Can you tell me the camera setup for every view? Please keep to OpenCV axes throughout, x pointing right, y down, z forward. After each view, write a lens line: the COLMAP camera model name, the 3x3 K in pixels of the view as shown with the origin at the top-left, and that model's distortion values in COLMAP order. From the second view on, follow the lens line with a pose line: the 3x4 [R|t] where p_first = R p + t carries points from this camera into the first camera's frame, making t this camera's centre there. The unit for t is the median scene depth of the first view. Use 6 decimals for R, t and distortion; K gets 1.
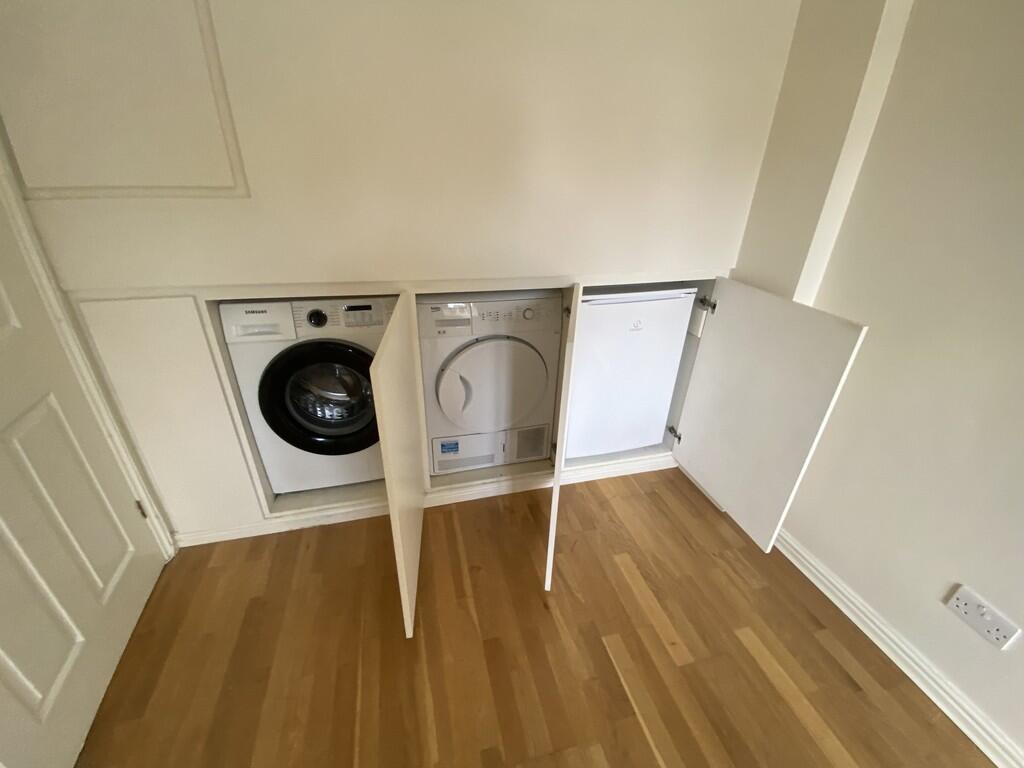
lens RADIAL K [[422.7, 0, 512.0], [0, 422.7, 384.0], [0, 0, 1]] dist [0.001865, -0.014153]
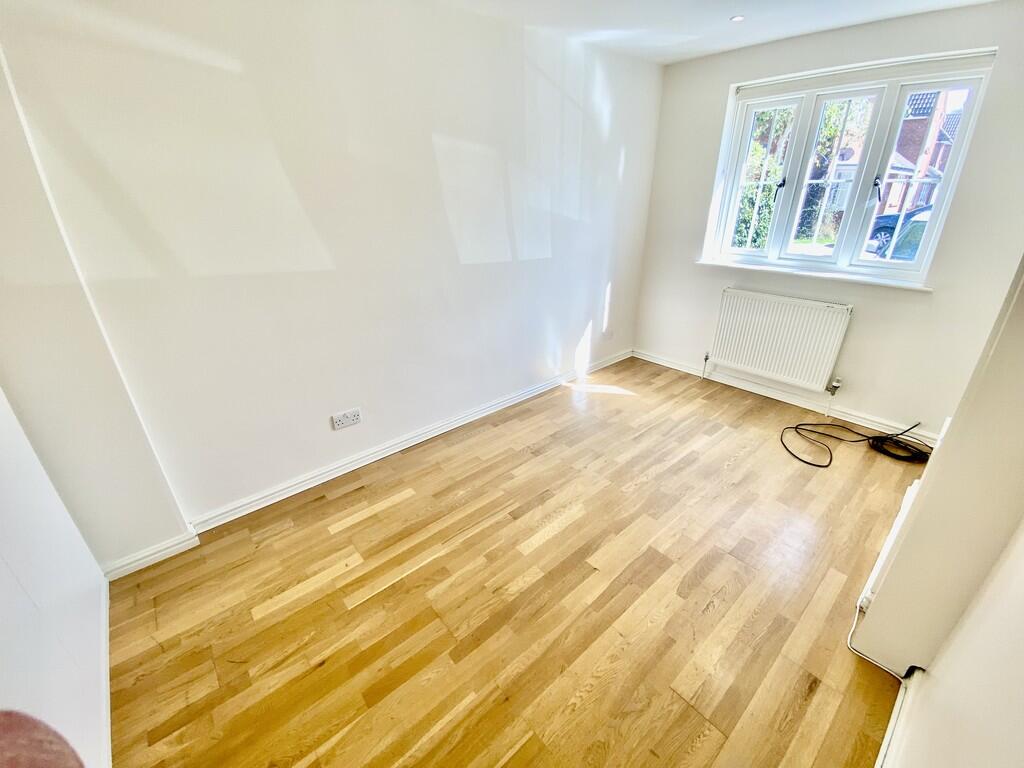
lens RADIAL K [[422.7, 0, 512.0], [0, 422.7, 384.0], [0, 0, 1]] dist [0.001865, -0.014153]
pose [[-0.445997, -0.393144, 0.804067, -0.726804], [0.394164, 0.720284, 0.570812, -0.372025], [-0.803568, 0.571515, -0.166281, 0.477484]]
